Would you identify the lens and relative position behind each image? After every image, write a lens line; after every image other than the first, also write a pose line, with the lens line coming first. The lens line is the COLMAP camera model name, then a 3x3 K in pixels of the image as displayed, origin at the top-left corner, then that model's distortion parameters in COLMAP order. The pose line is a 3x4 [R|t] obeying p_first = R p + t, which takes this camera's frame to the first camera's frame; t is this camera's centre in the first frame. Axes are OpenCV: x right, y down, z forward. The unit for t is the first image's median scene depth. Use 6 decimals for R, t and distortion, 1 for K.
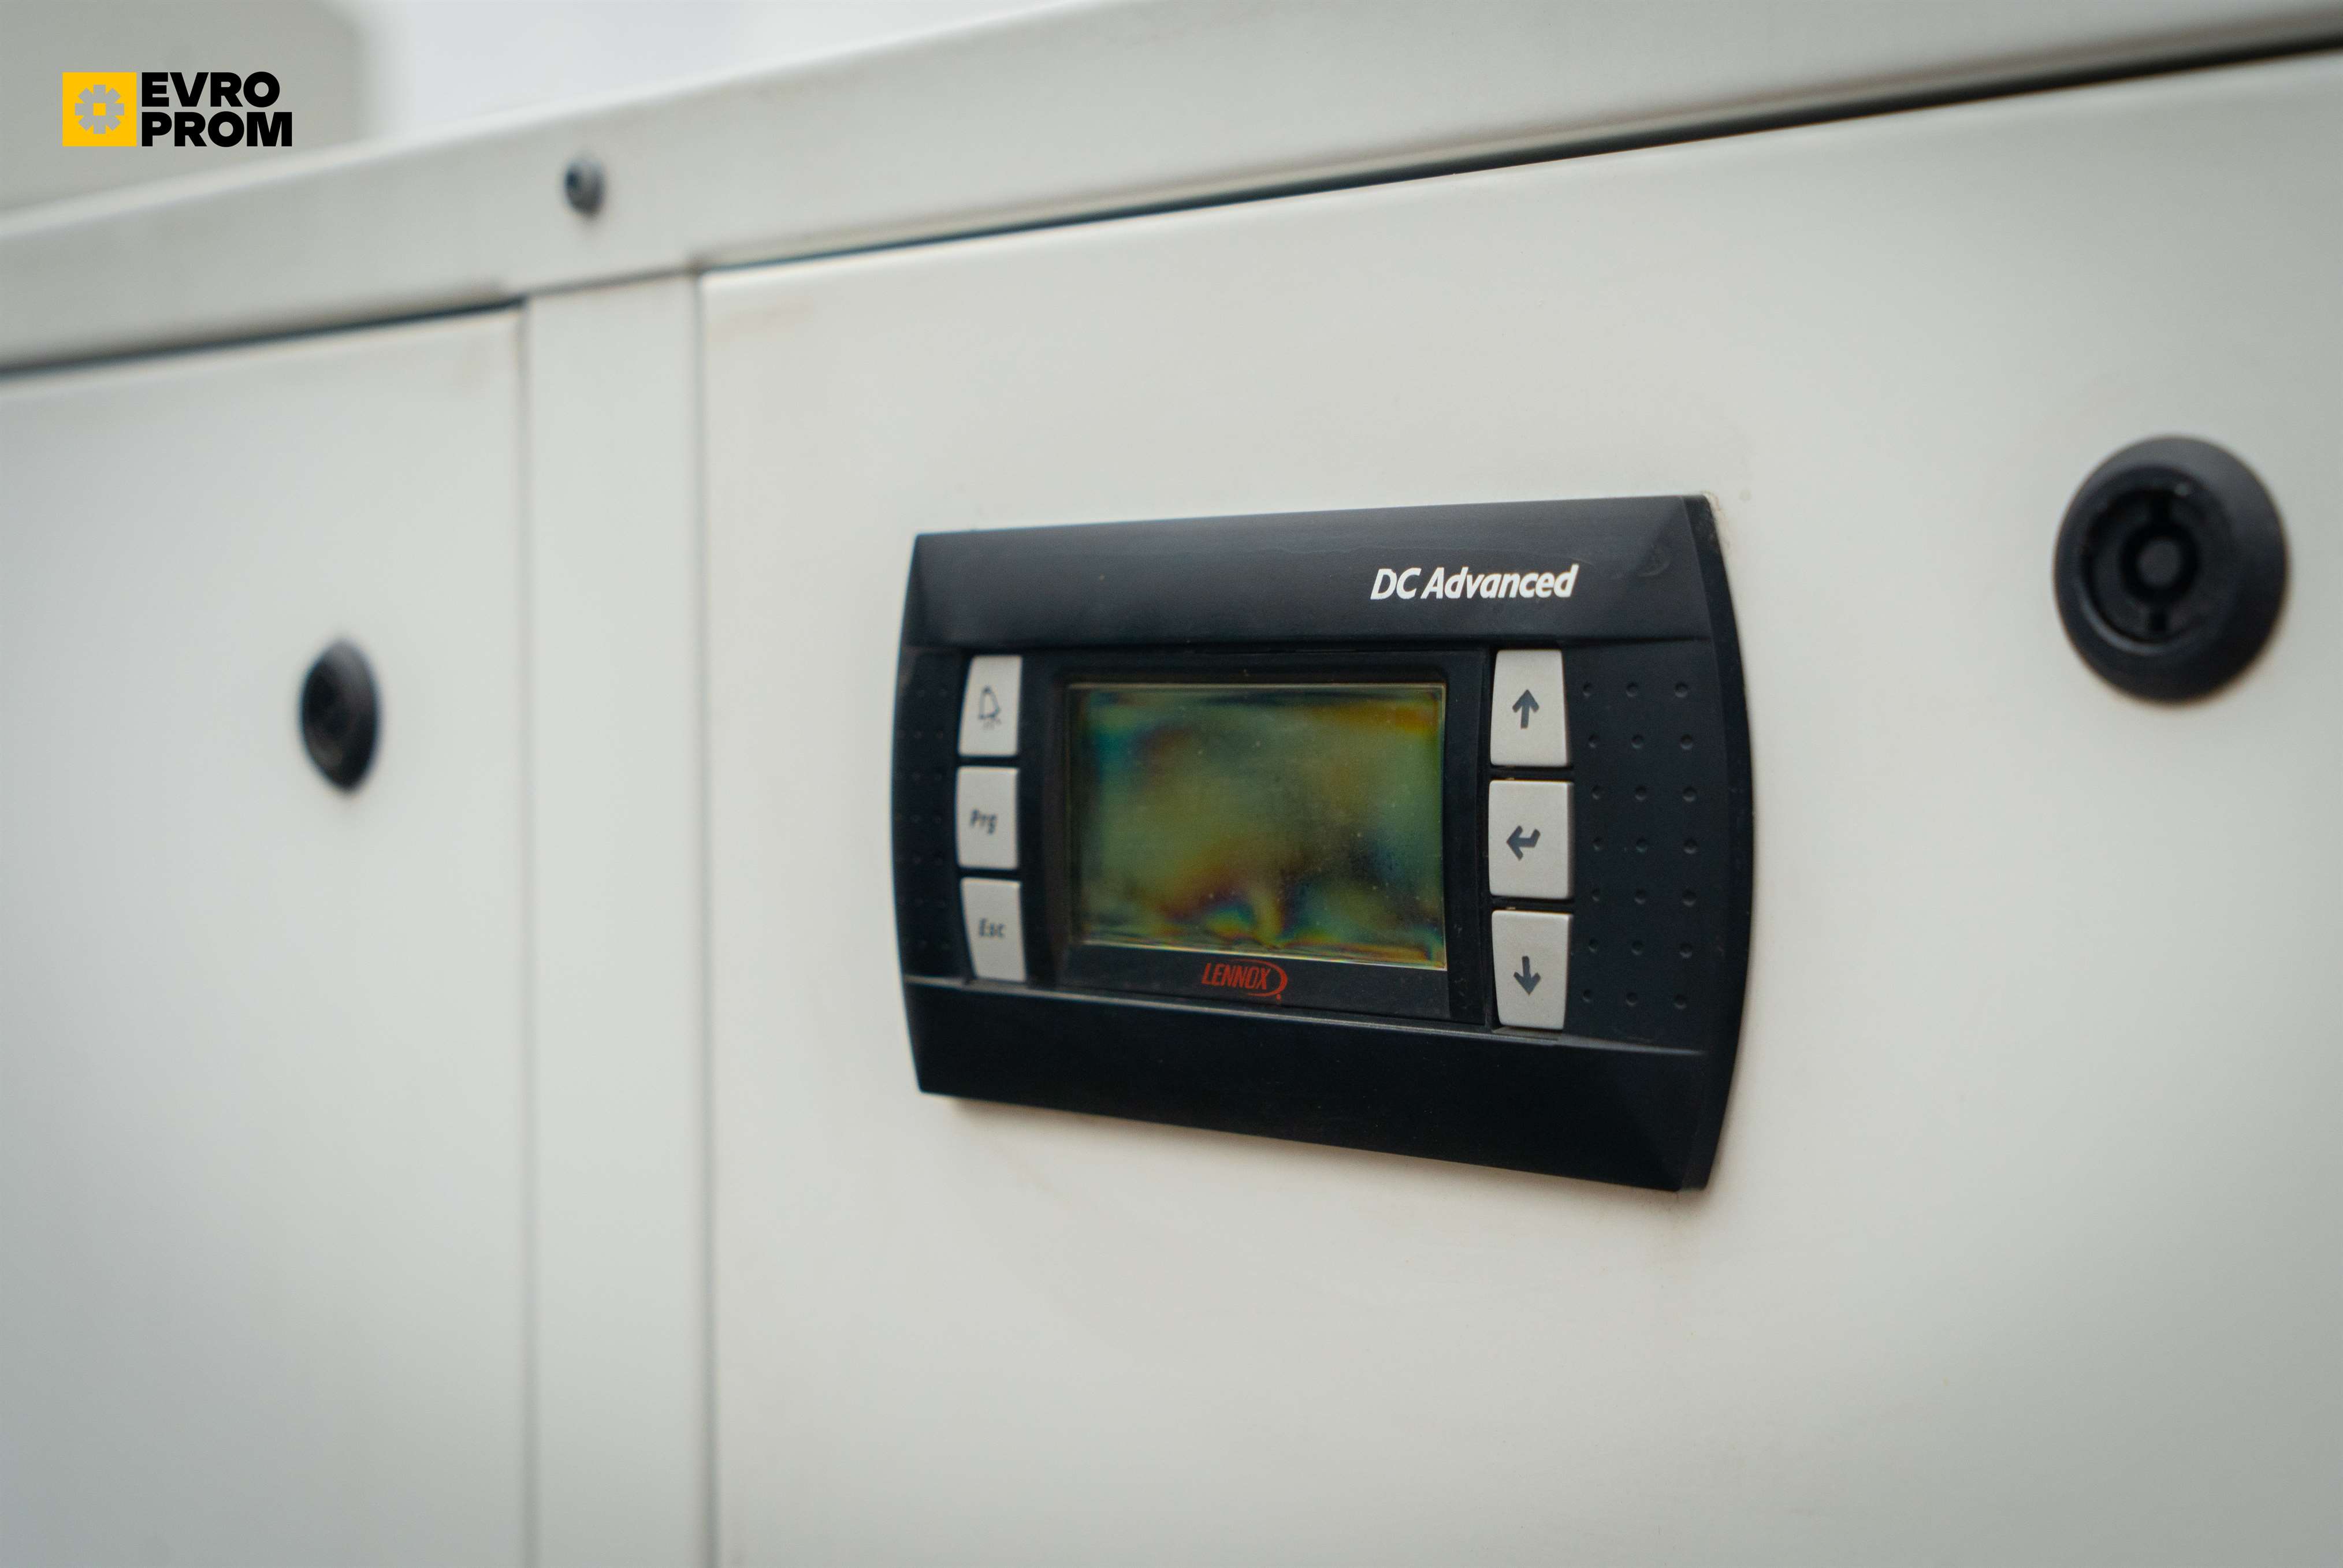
lens RADIAL K [[3807.8, 0, 1171.5], [0, 3807.8, 784.0], [0, 0, 1]] dist [0.023490, 0.032870]
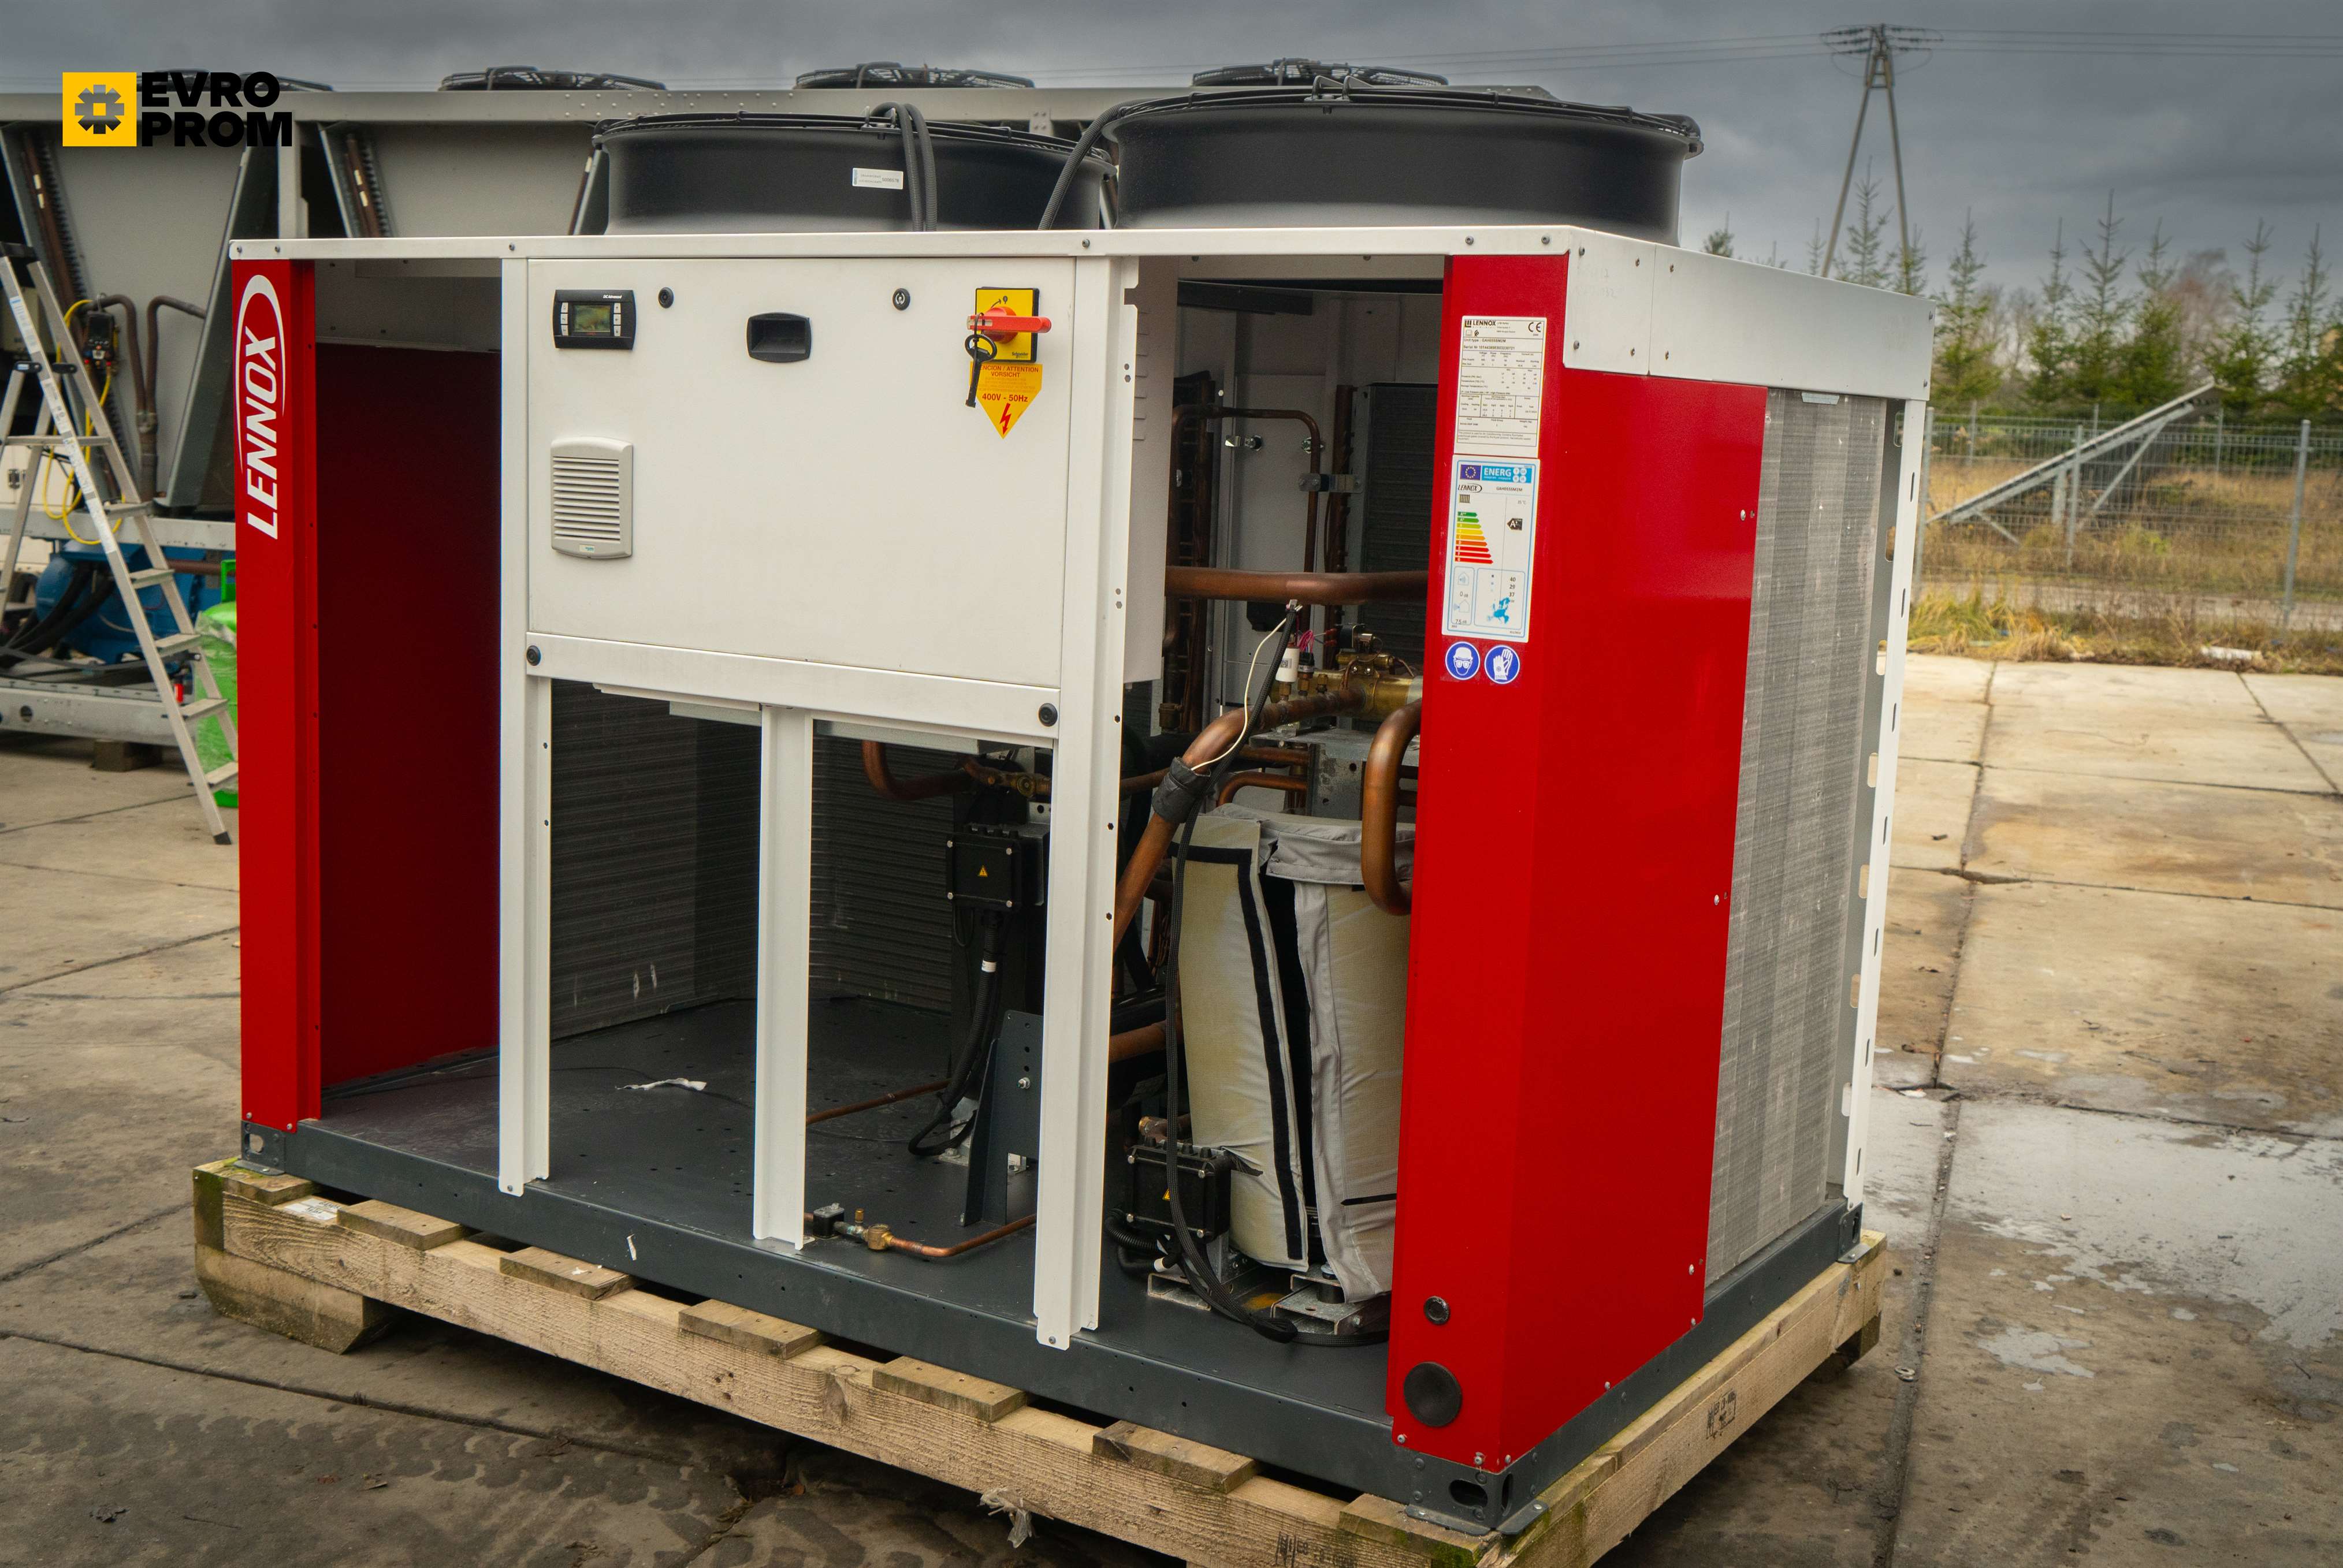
lens RADIAL K [[2578.0, 0, 1171.5], [0, 2578.0, 784.0], [0, 0, 1]] dist [-0.008896, 0.016437]
pose [[0.962755, 0.000751, 0.270374, -0.373018], [-0.031826, 0.993359, 0.110564, 0.463499], [-0.268496, -0.115051, 0.956386, -6.617972]]
